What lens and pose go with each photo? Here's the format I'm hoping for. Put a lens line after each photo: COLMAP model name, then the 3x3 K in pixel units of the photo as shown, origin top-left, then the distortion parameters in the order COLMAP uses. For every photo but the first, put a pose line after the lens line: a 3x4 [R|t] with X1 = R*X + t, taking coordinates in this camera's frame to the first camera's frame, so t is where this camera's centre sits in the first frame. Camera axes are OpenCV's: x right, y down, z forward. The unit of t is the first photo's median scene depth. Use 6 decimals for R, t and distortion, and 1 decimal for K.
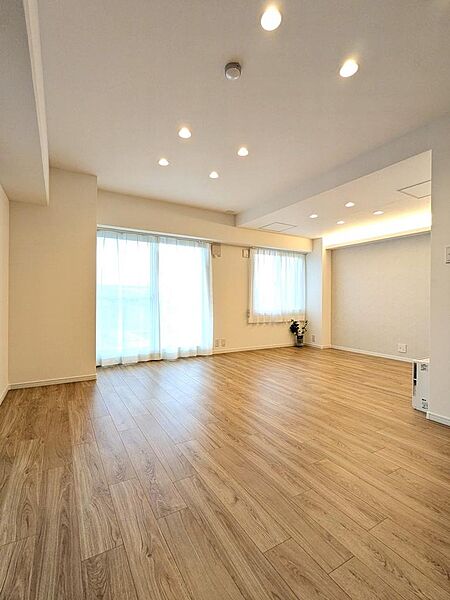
lens RADIAL K [[283.0, 0, 225.0], [0, 283.0, 300.0], [0, 0, 1]] dist [-0.000308, 0.000512]
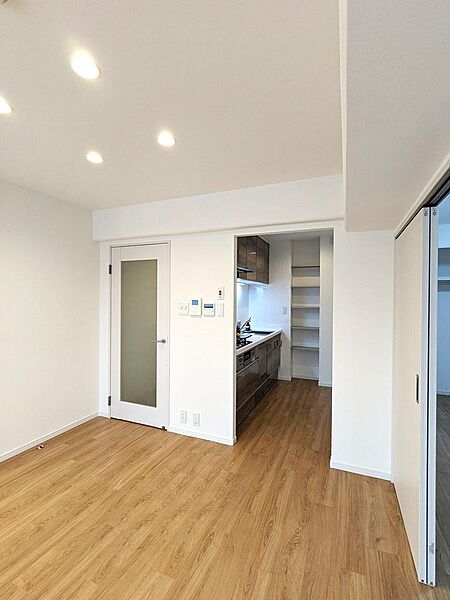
lens RADIAL K [[283.0, 0, 225.0], [0, 283.0, 300.0], [0, 0, 1]] dist [-0.000308, 0.000512]
pose [[-0.598836, -0.015619, 0.800719, -0.355832], [-0.011540, 0.999874, 0.010874, -0.147632], [-0.800788, -0.002729, -0.598941, 0.543910]]
